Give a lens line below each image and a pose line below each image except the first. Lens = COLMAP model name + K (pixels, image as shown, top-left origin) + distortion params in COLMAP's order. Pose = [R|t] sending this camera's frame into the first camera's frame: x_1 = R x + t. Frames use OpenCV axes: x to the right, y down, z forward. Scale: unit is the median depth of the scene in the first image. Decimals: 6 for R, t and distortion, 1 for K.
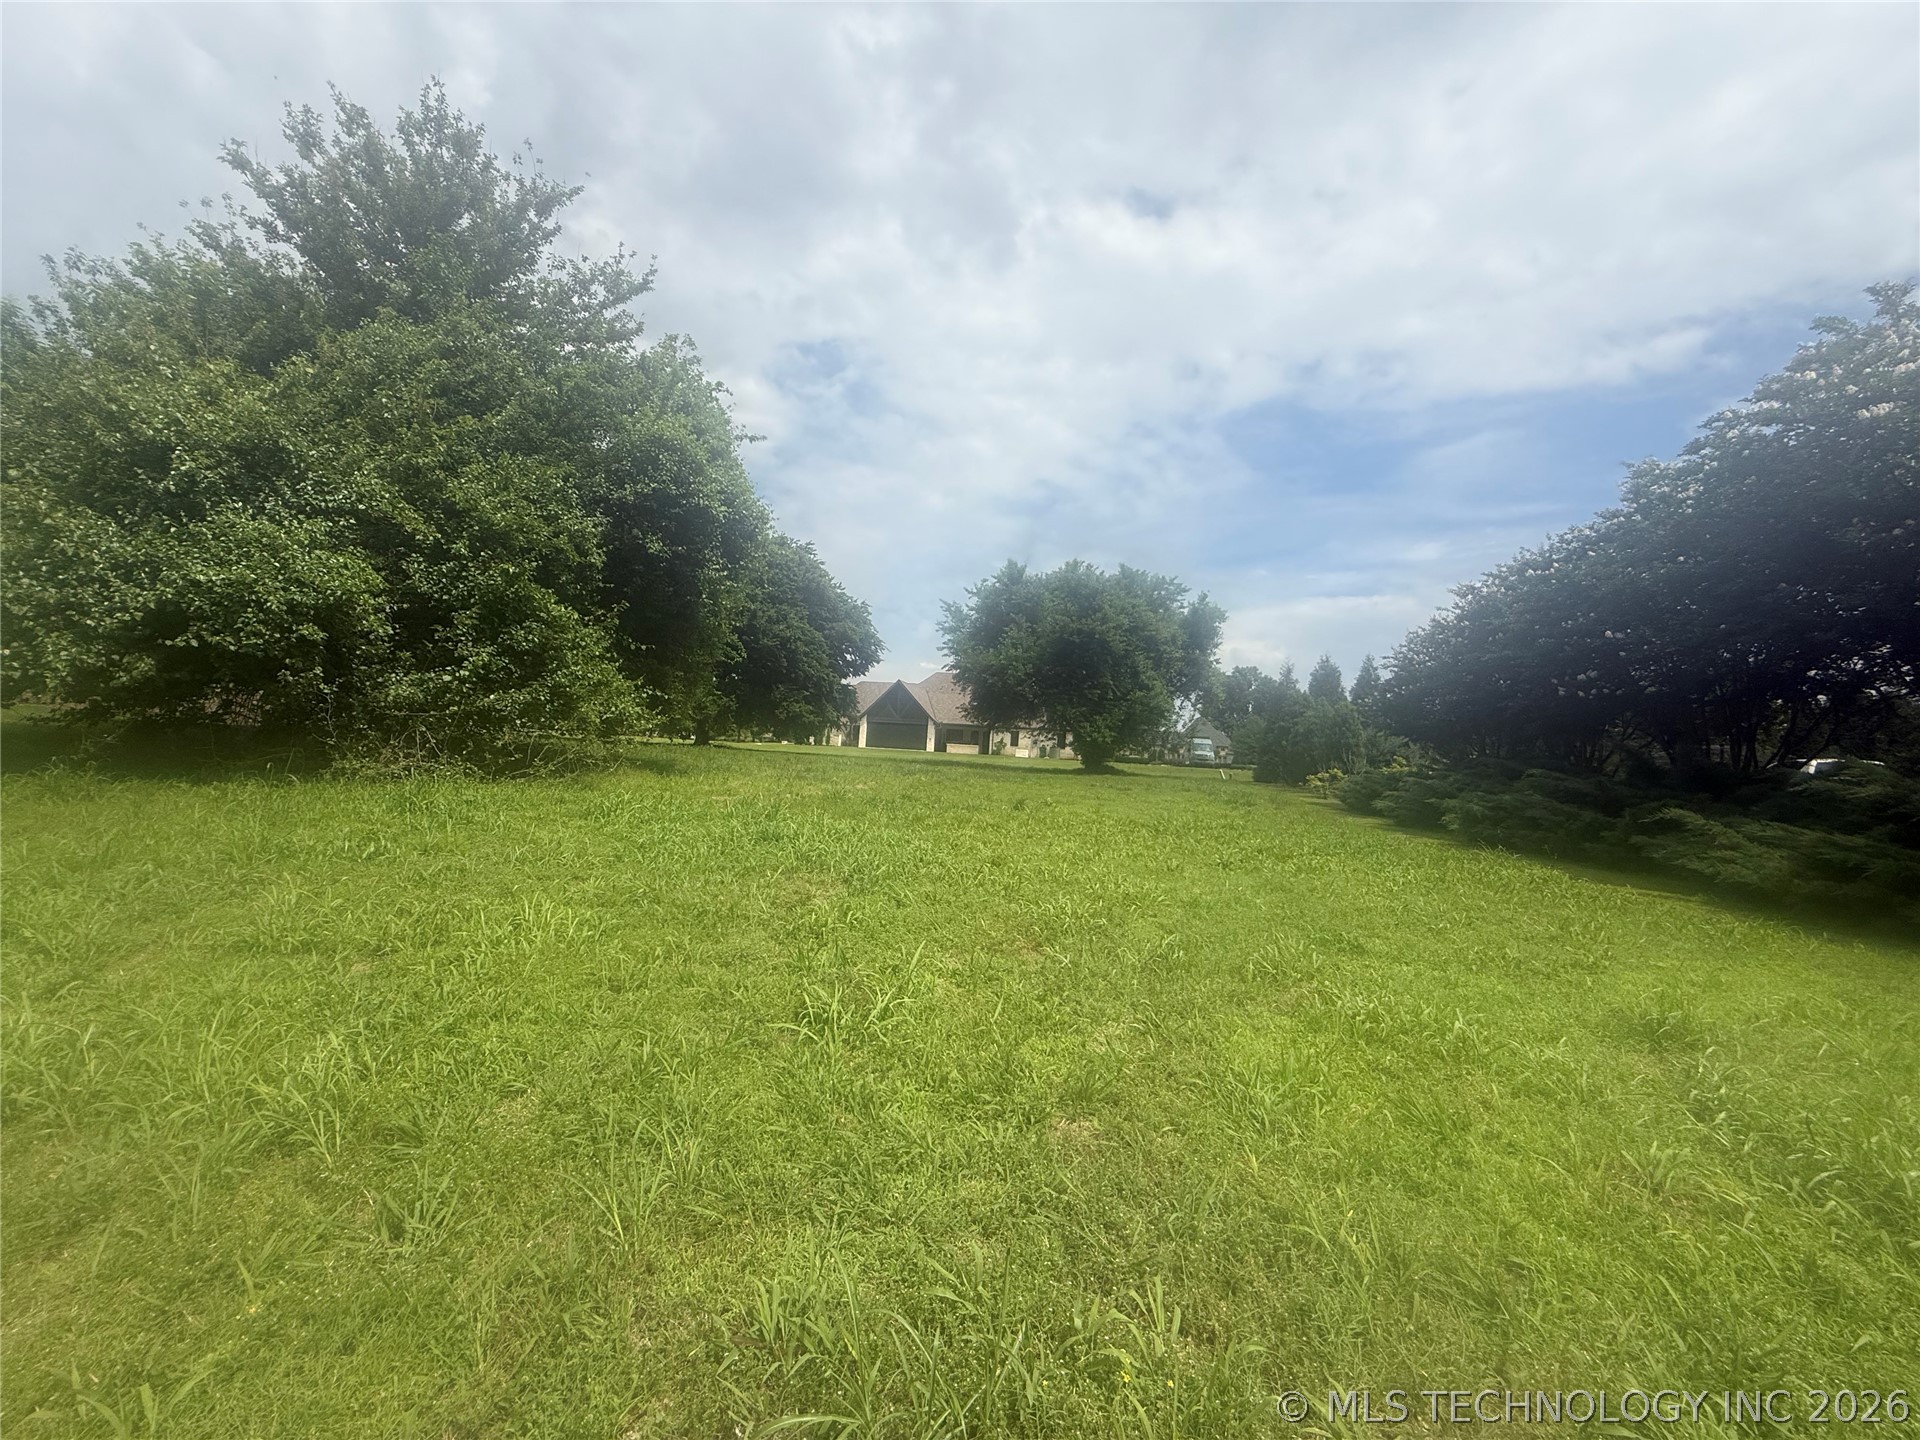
lens RADIAL K [[762.1, 0, 953.3], [0, 762.1, 718.0], [0, 0, 1]] dist [-0.002550, 0.000355]
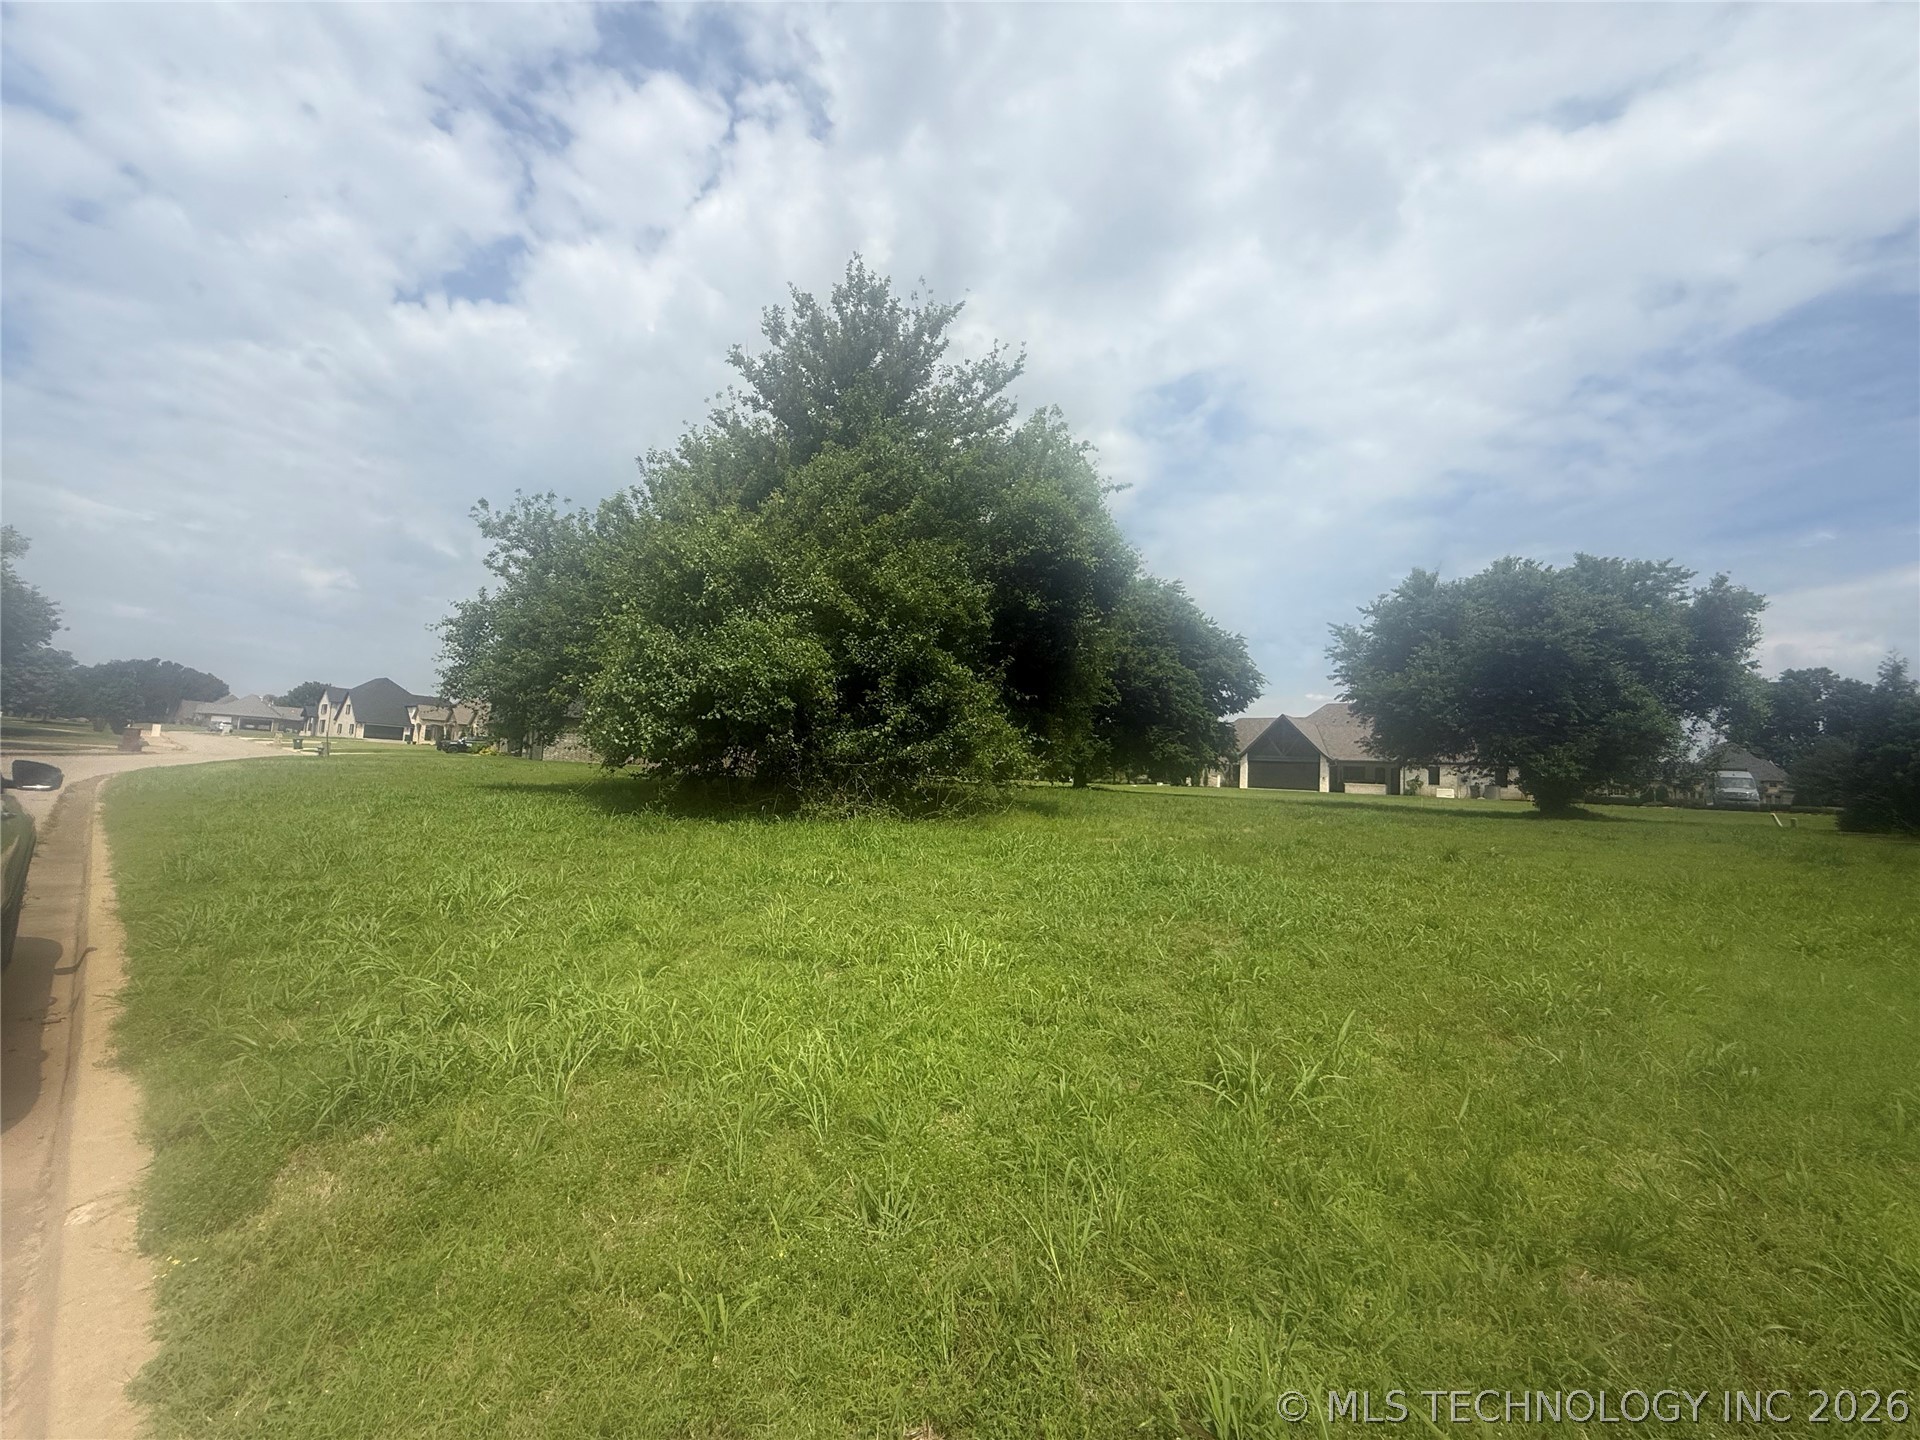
lens RADIAL K [[762.1, 0, 953.6], [0, 762.1, 718.5], [0, 0, 1]] dist [-0.002550, 0.000355]
pose [[0.886830, -0.053256, -0.459018, -0.007405], [0.028282, 0.997730, -0.061117, -0.000189], [0.461230, 0.041218, 0.886323, 0.000346]]
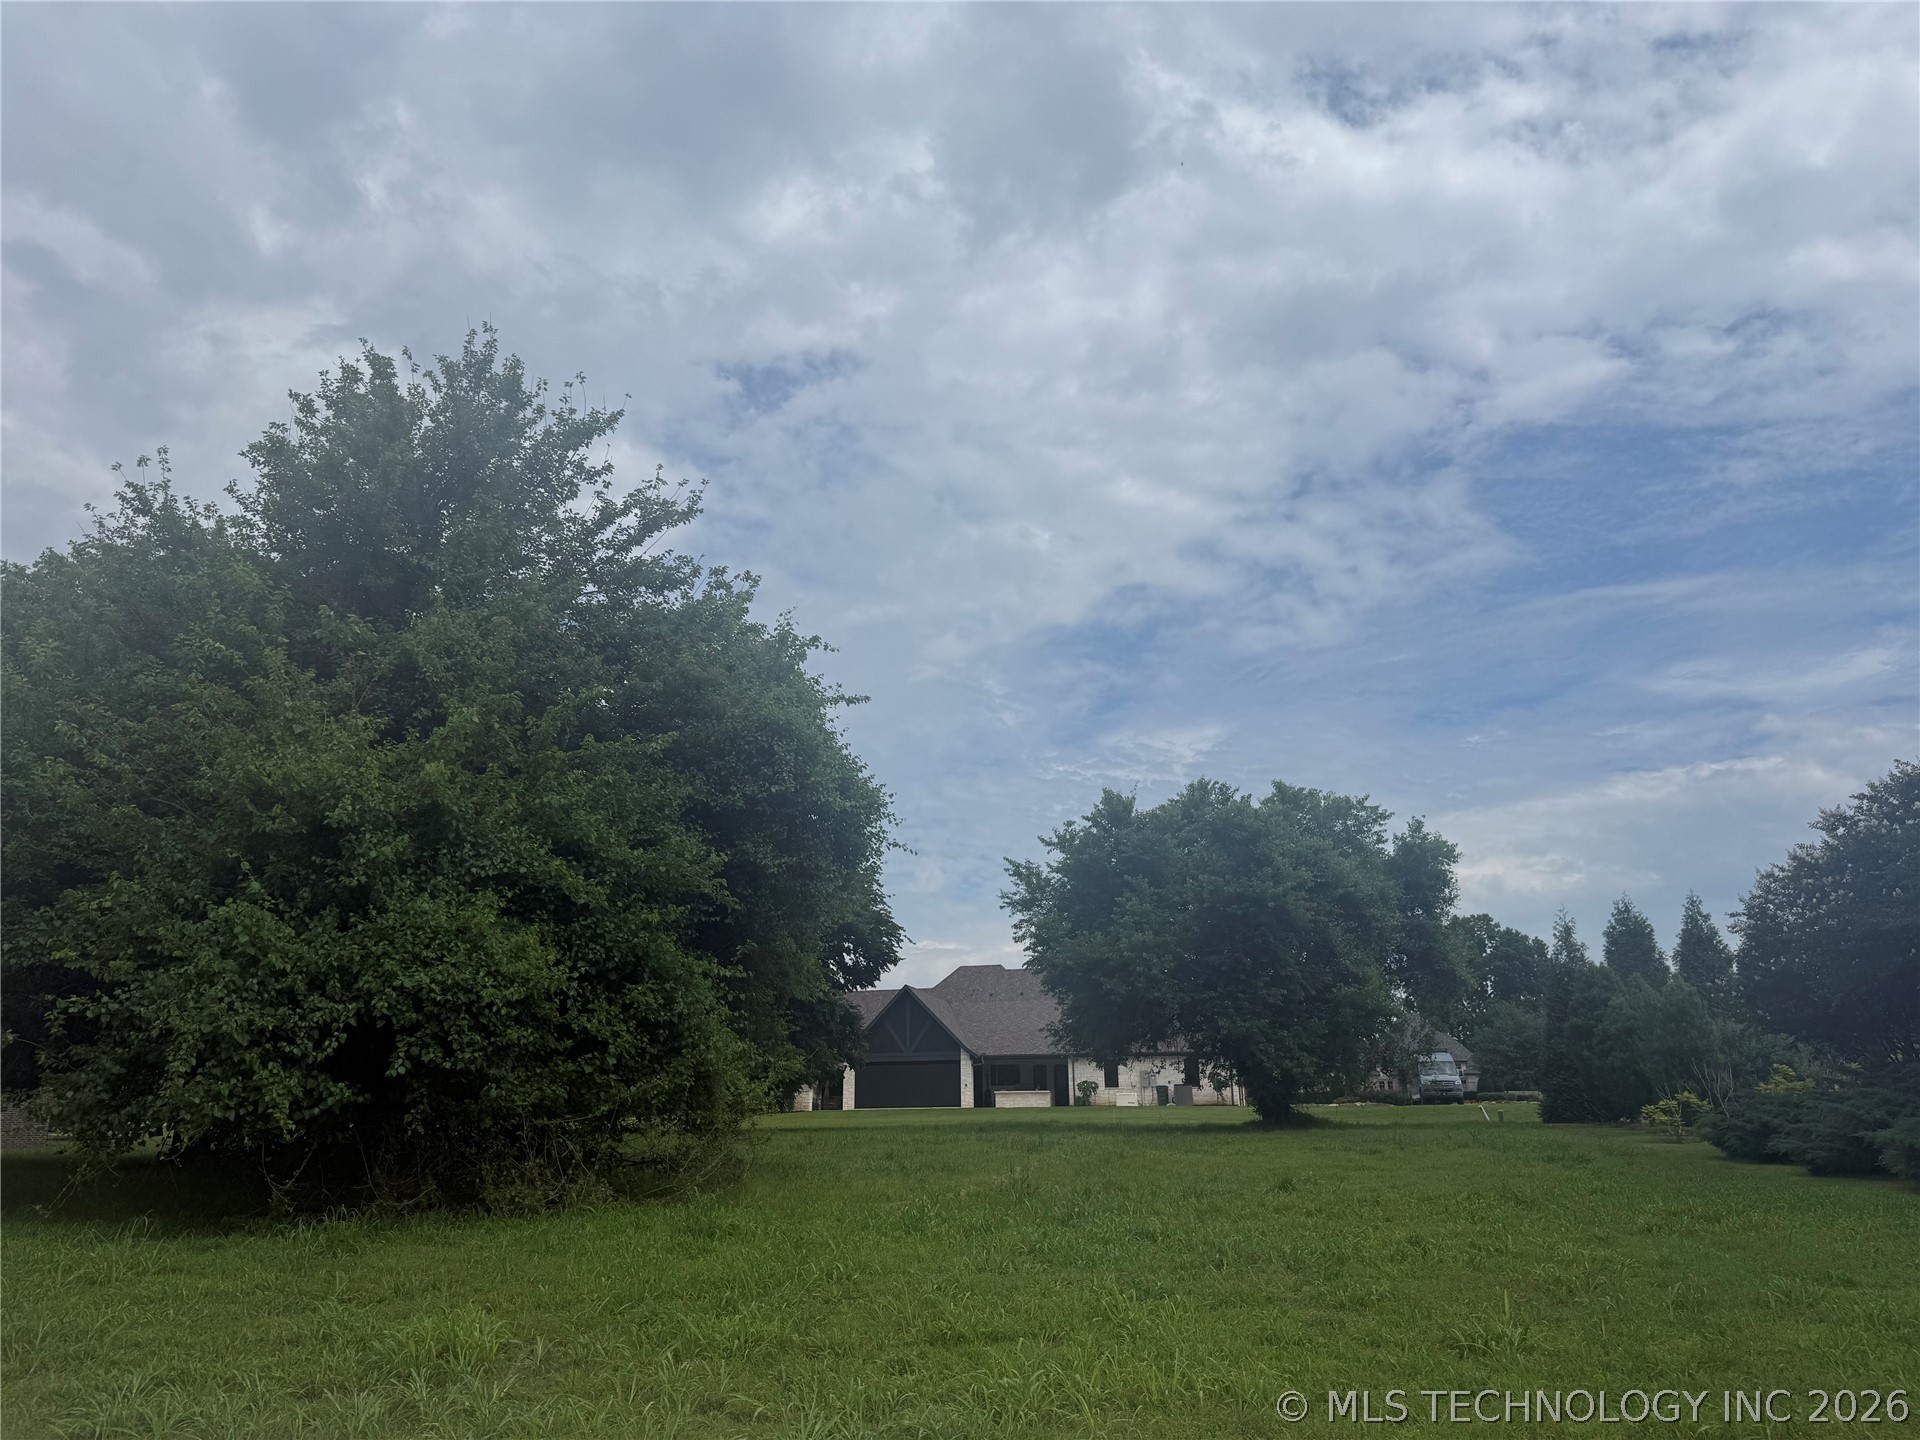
lens RADIAL K [[1340.9, 0, 946.5], [0, 1340.9, 701.4], [0, 0, 1]] dist [0.042720, -0.052715]
pose [[0.997326, -0.069629, 0.022206, -0.230432], [0.072936, 0.967549, -0.241930, -0.043016], [-0.004640, 0.242902, 0.970040, -0.329456]]
